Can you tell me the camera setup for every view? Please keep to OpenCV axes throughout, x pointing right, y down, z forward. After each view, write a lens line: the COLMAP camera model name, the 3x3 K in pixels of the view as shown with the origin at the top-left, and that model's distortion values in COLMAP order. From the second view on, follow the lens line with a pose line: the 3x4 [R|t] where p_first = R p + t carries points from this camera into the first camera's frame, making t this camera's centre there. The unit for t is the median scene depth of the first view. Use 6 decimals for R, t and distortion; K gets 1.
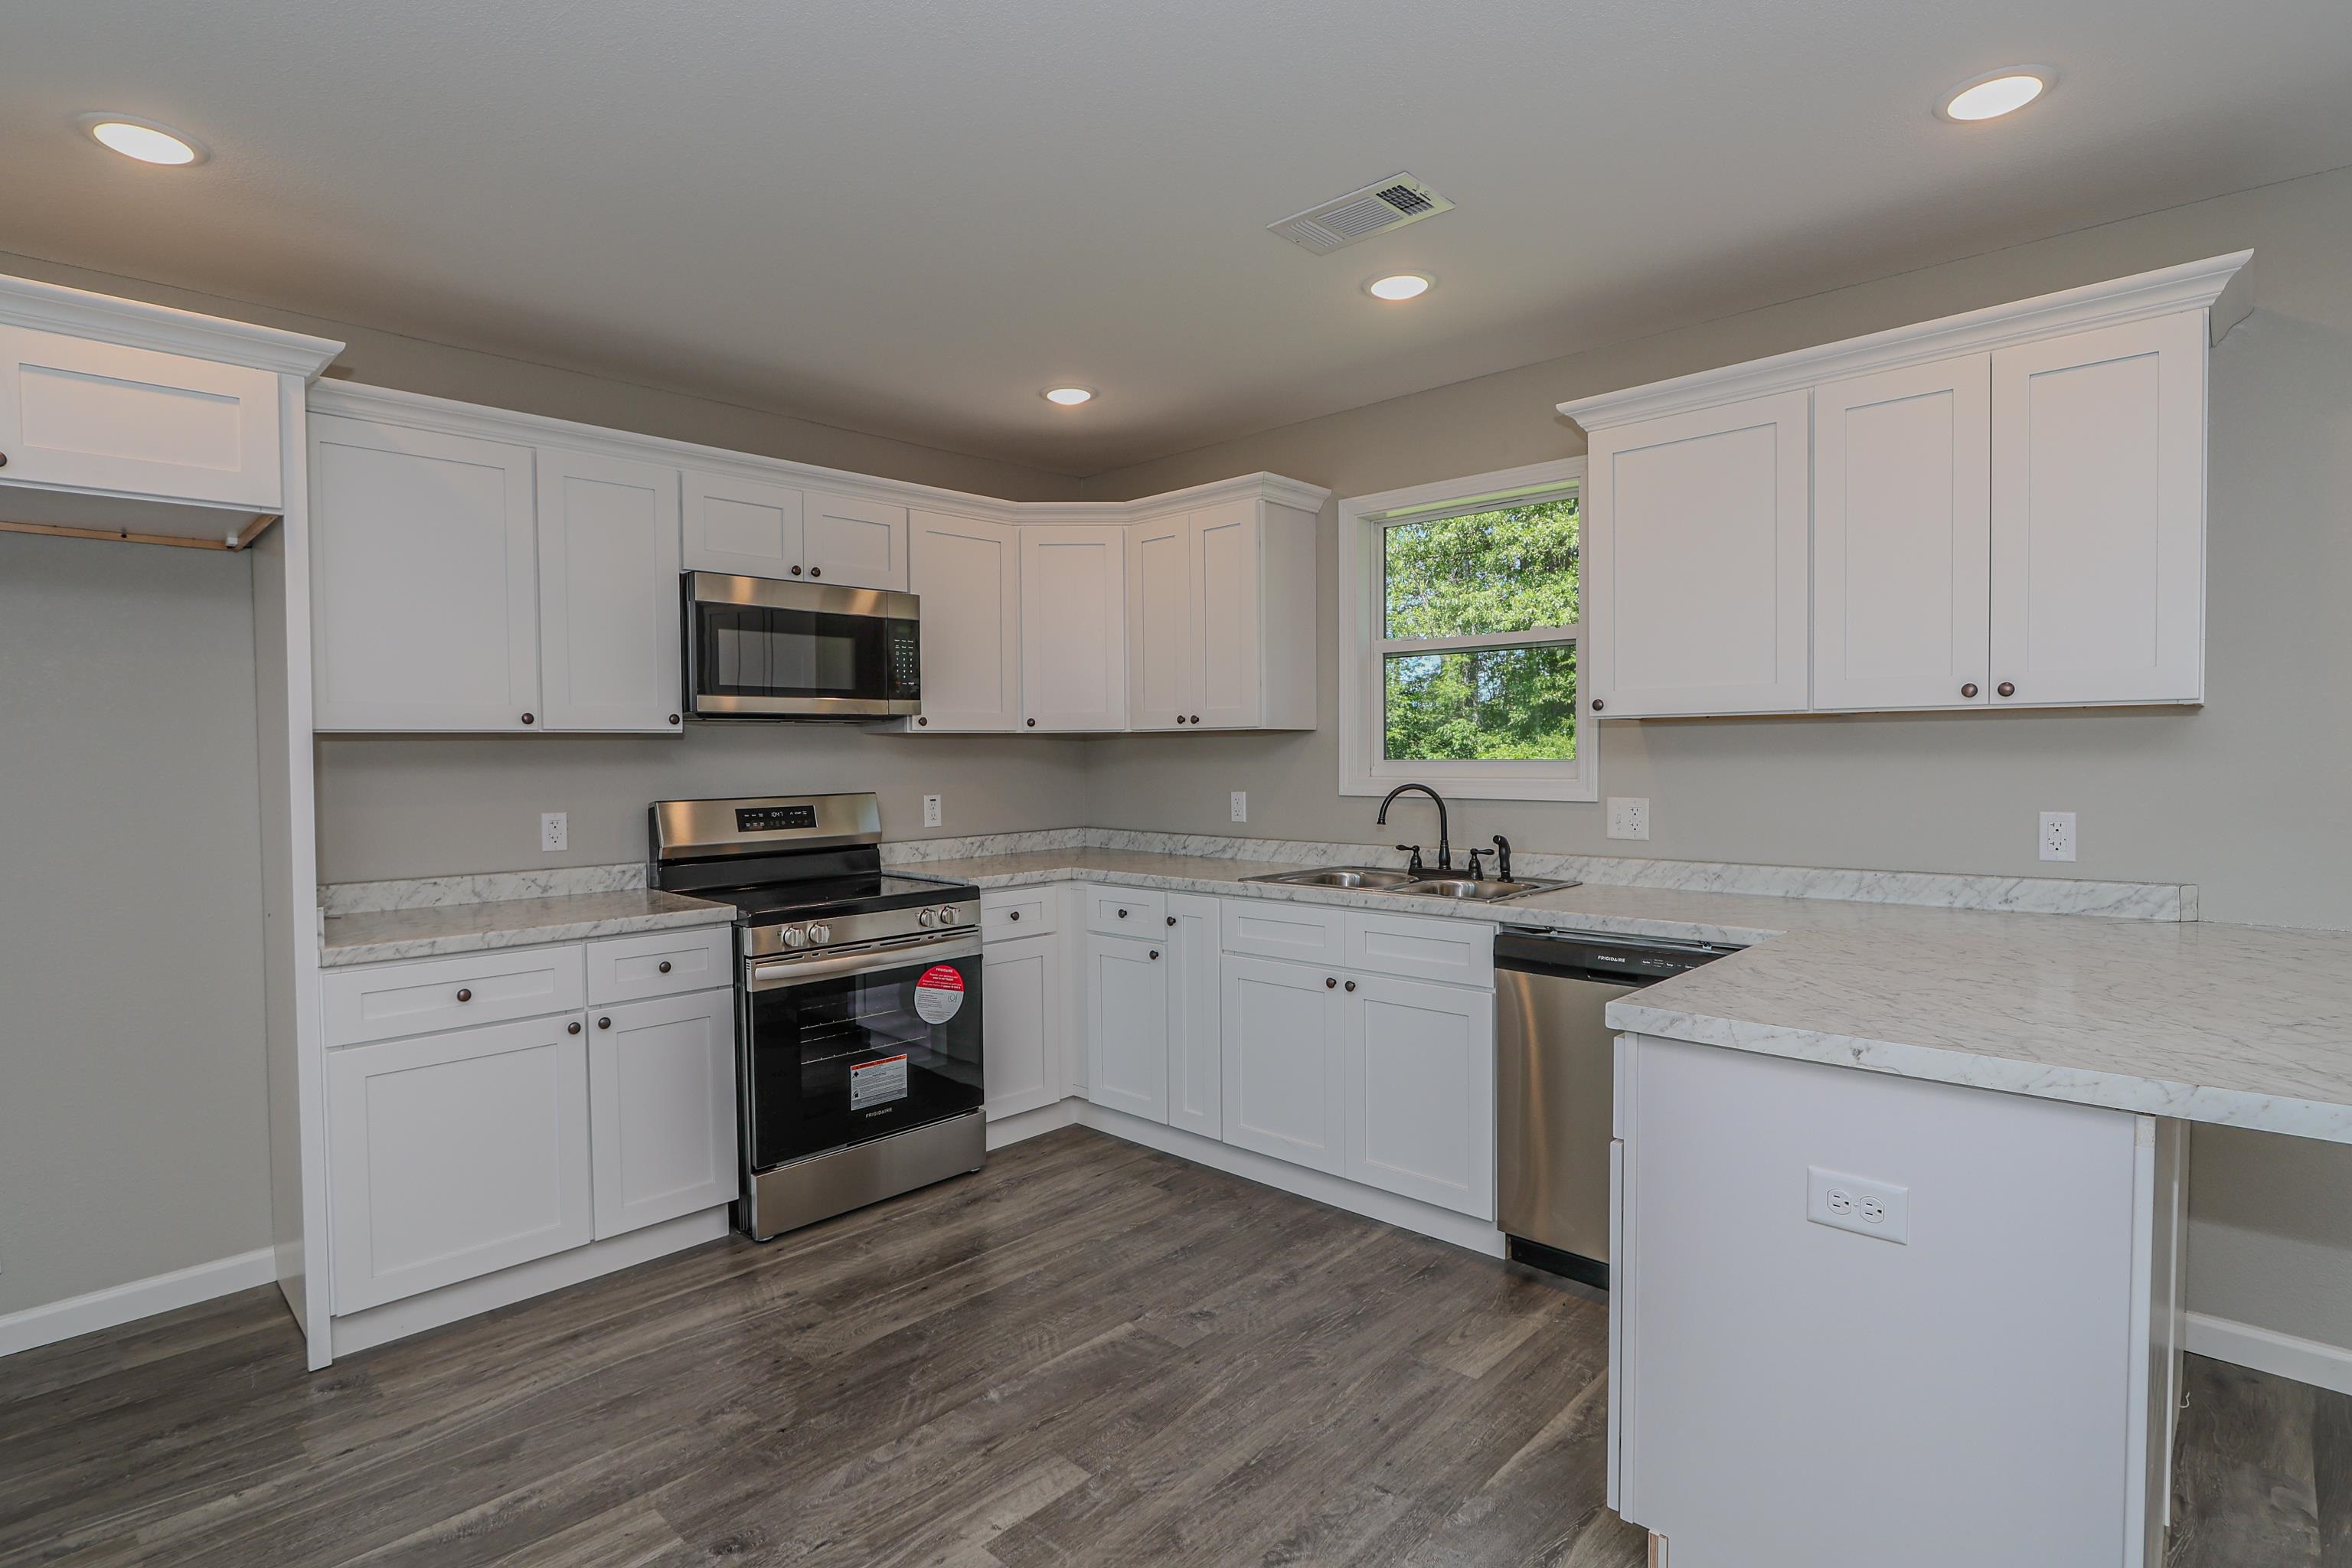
lens RADIAL K [[1103.5, 0, 1176.0], [0, 1103.5, 784.0], [0, 0, 1]] dist [-0.052987, 0.015948]
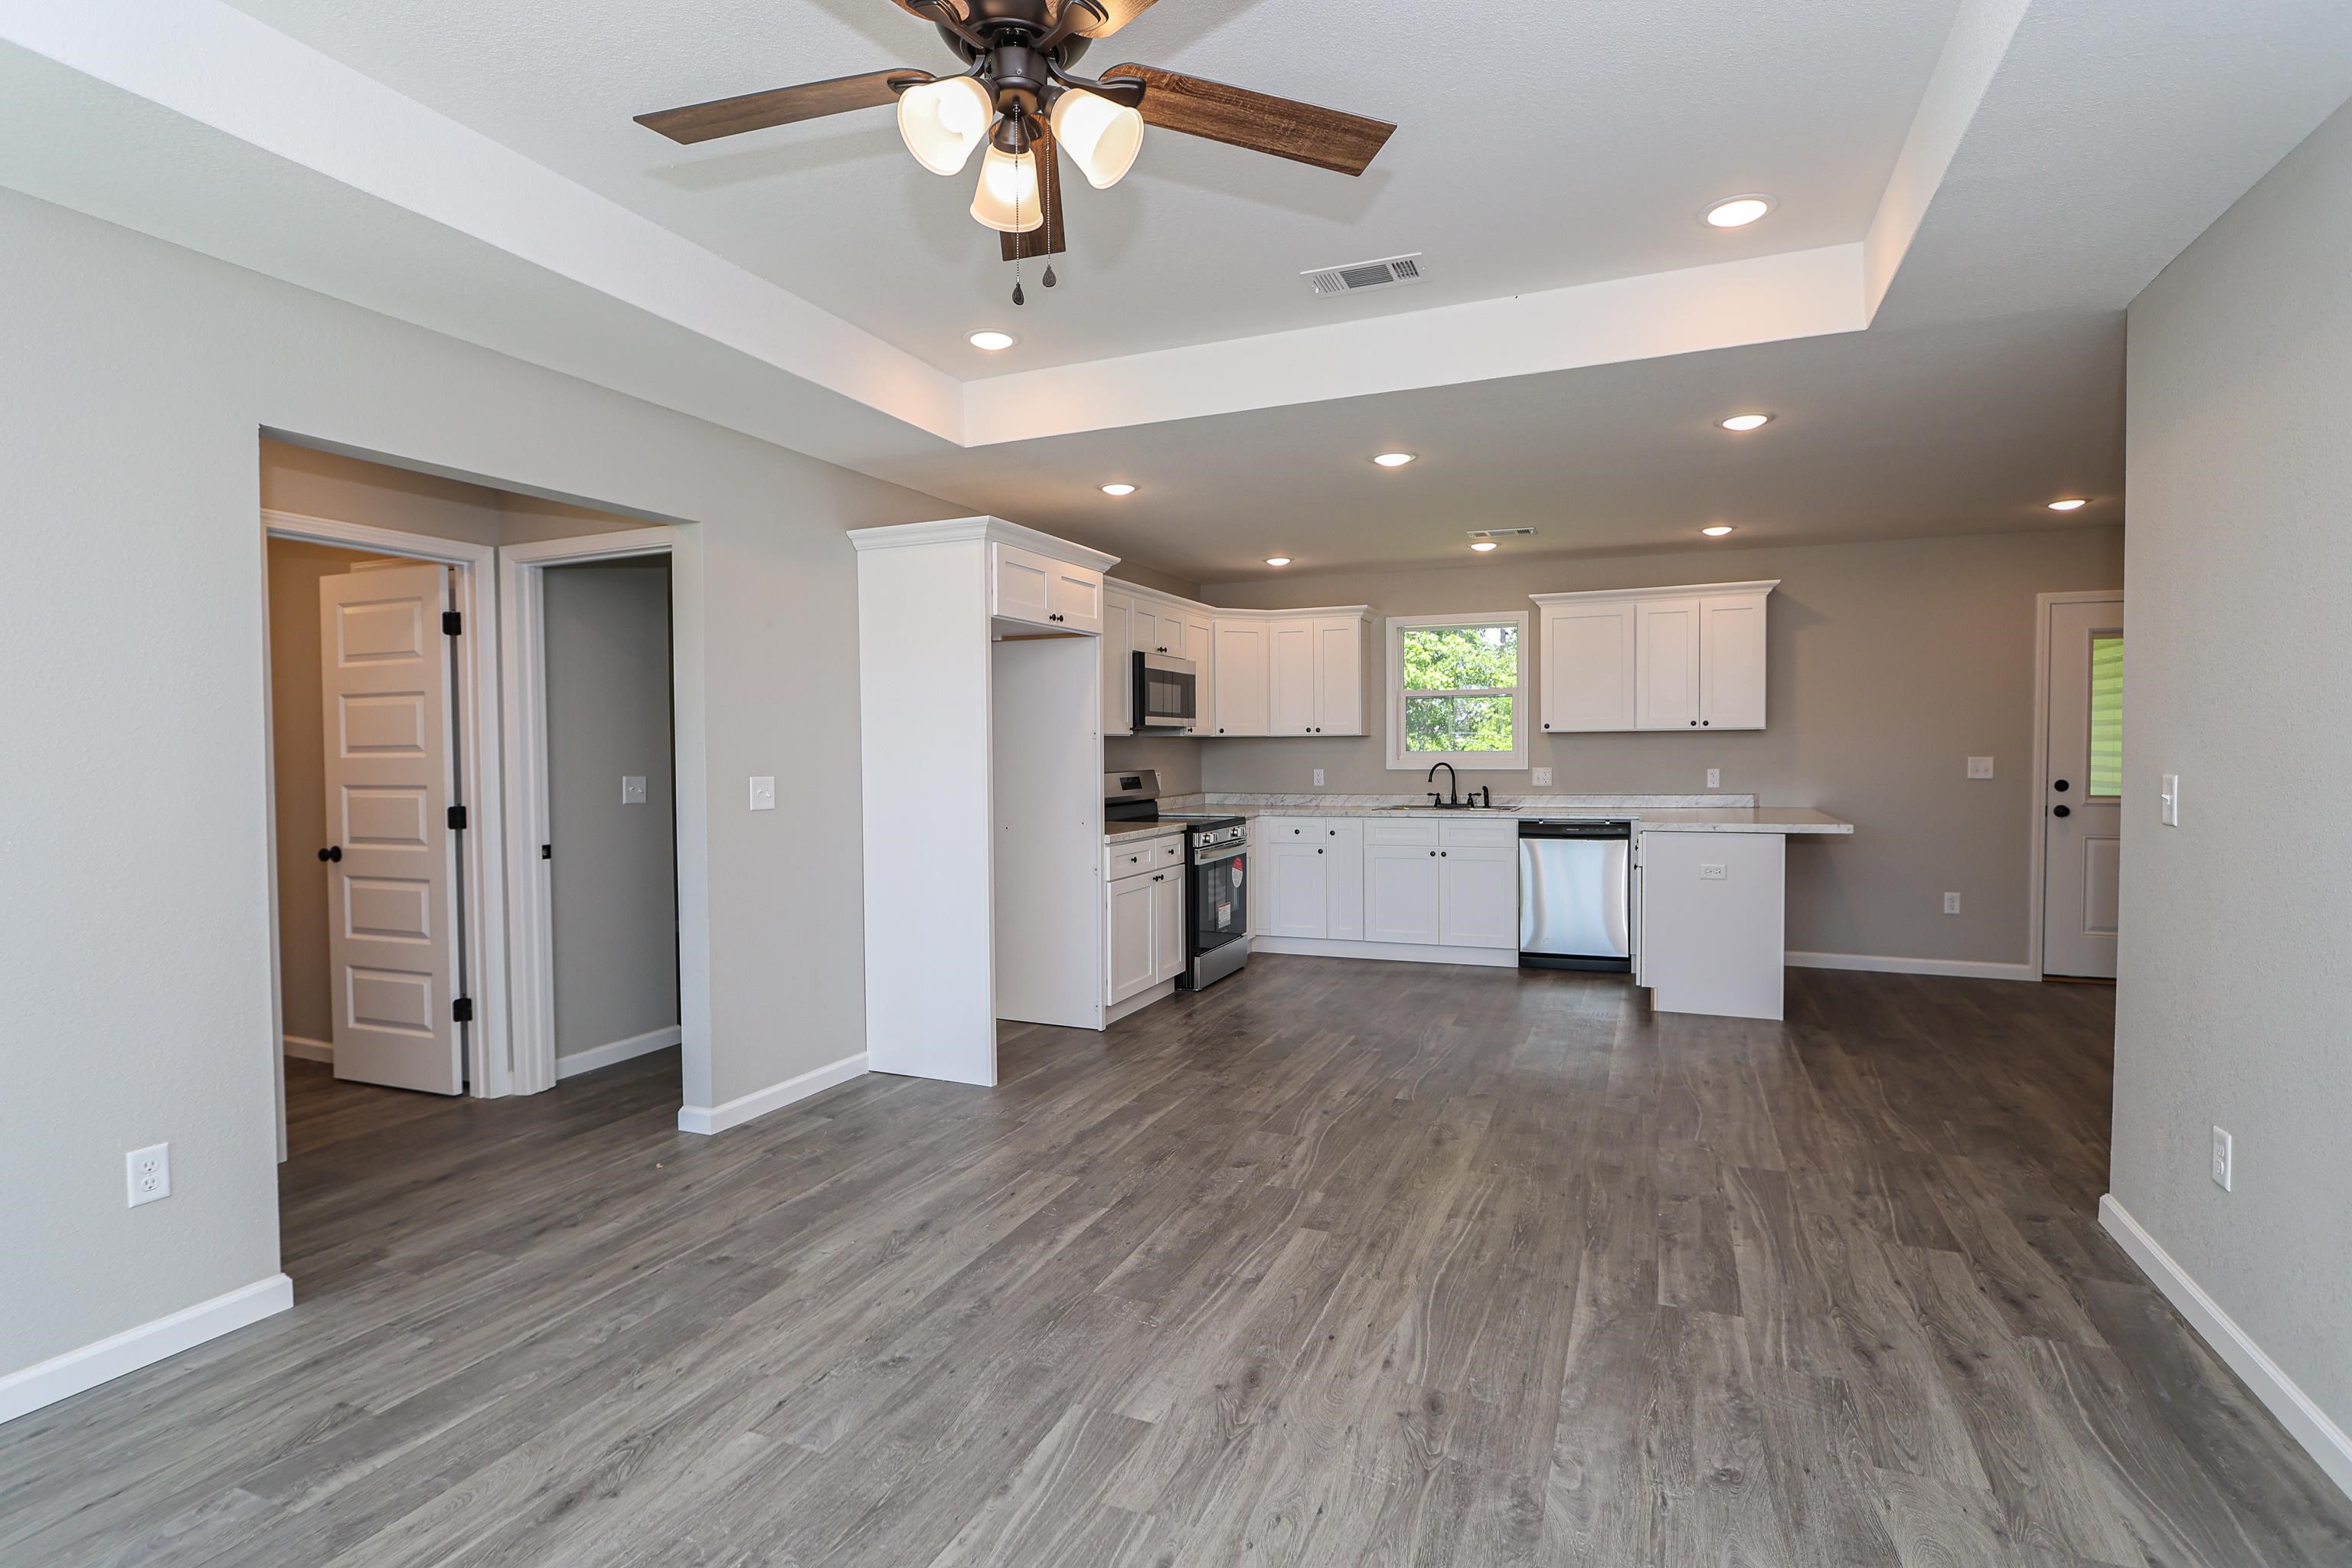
lens RADIAL K [[1152.4, 0, 1176.0], [0, 1152.4, 784.0], [0, 0, 1]] dist [-0.000692, -0.000083]
pose [[0.935725, -0.011589, 0.352541, -1.016840], [0.011325, 0.999932, 0.002812, 0.028948], [-0.352549, 0.001361, 0.935792, -0.848357]]
